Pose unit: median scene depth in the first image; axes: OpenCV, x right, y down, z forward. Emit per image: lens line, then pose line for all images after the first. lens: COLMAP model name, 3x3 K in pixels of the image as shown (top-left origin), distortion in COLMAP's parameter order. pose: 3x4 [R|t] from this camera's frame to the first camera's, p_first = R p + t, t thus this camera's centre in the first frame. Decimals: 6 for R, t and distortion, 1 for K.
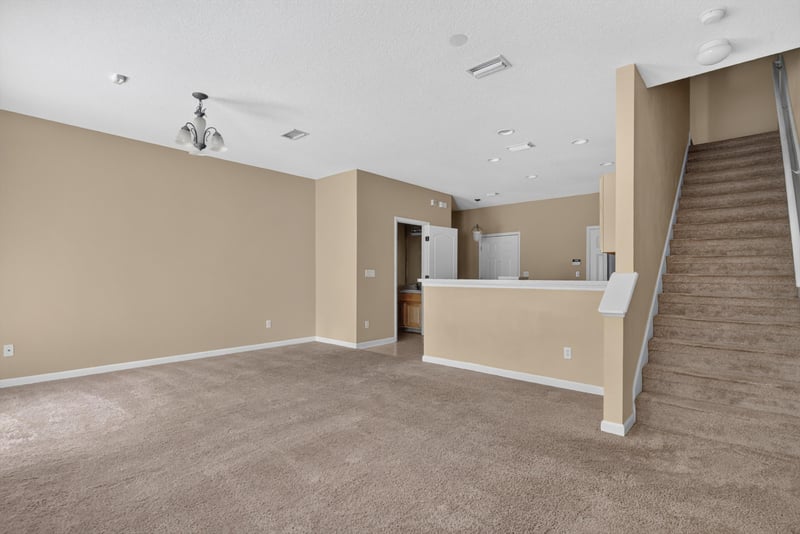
lens RADIAL K [[384.7, 0, 398.0], [0, 384.7, 266.4], [0, 0, 1]] dist [-0.001906, -0.001040]
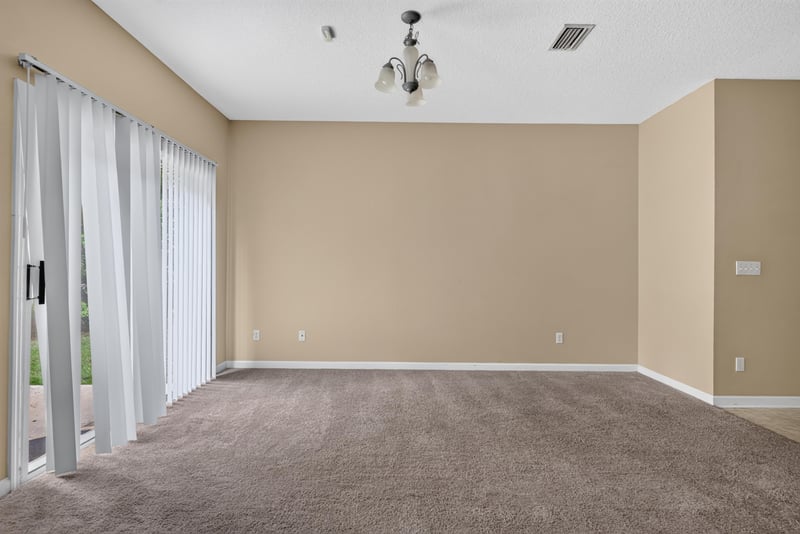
lens RADIAL K [[384.7, 0, 401.7], [0, 384.7, 264.8], [0, 0, 1]] dist [-0.001906, -0.001040]
pose [[0.668025, -0.003373, -0.744131, 0.003471], [0.008384, 0.999960, 0.002993, 0.012157], [0.744091, -0.008239, 0.668027, 0.423923]]
